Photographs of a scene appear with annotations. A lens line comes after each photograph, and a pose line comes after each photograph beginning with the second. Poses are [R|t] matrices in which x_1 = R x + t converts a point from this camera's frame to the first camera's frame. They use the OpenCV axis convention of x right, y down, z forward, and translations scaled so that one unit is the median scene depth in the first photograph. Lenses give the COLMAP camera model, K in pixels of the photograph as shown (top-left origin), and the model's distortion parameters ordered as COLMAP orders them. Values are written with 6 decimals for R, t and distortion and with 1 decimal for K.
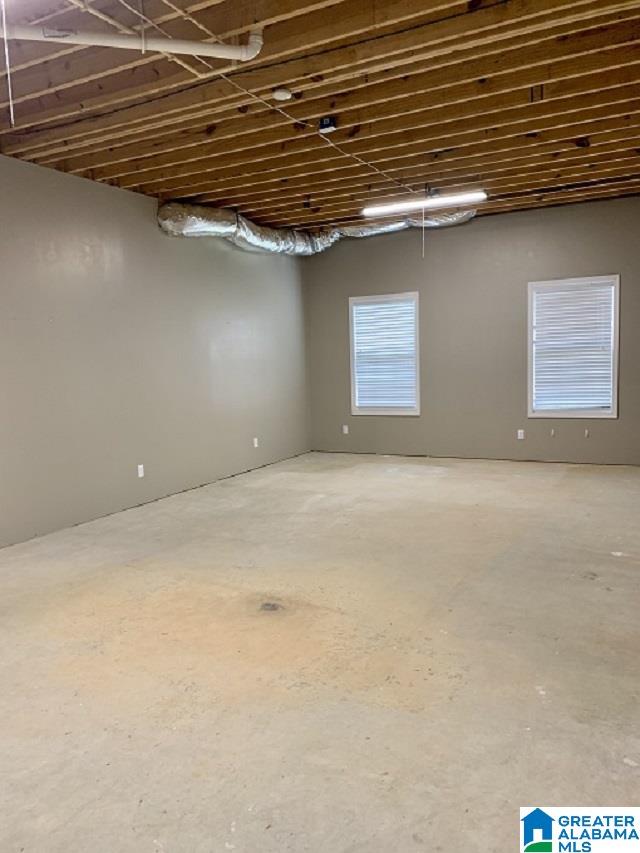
lens RADIAL K [[638.1, 0, 285.9], [0, 638.1, 410.5], [0, 0, 1]] dist [0.056685, -0.056970]
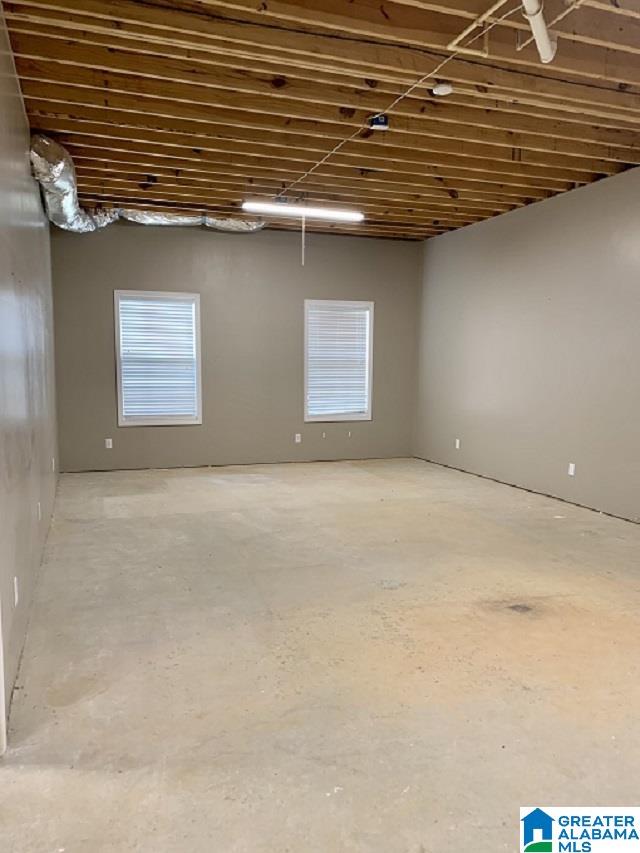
lens RADIAL K [[652.2, 0, 320.0], [0, 652.2, 426.5], [0, 0, 1]] dist [0.058152, -0.062991]
pose [[0.673342, -0.034022, 0.738548, -0.759862], [0.026911, 0.999407, 0.021503, -0.008753], [-0.738841, 0.005396, 0.673858, 0.406738]]
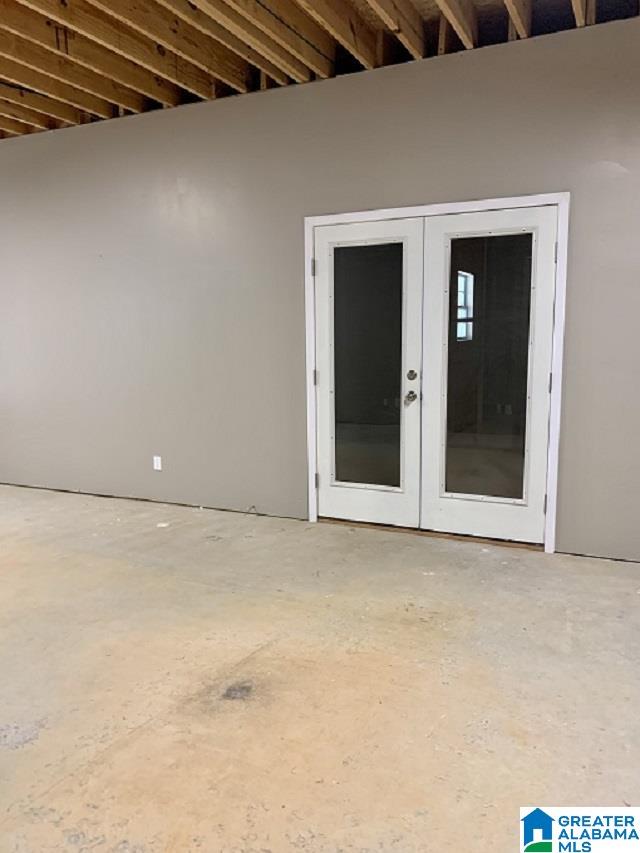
lens RADIAL K [[658.1, 0, 320.0], [0, 658.1, 426.5], [0, 0, 1]] dist [0.044797, -0.011986]
pose [[-0.046309, -0.117034, 0.992048, -0.555569], [0.100544, 0.987524, 0.121193, -0.050529], [-0.993854, 0.105357, -0.033964, 0.689406]]
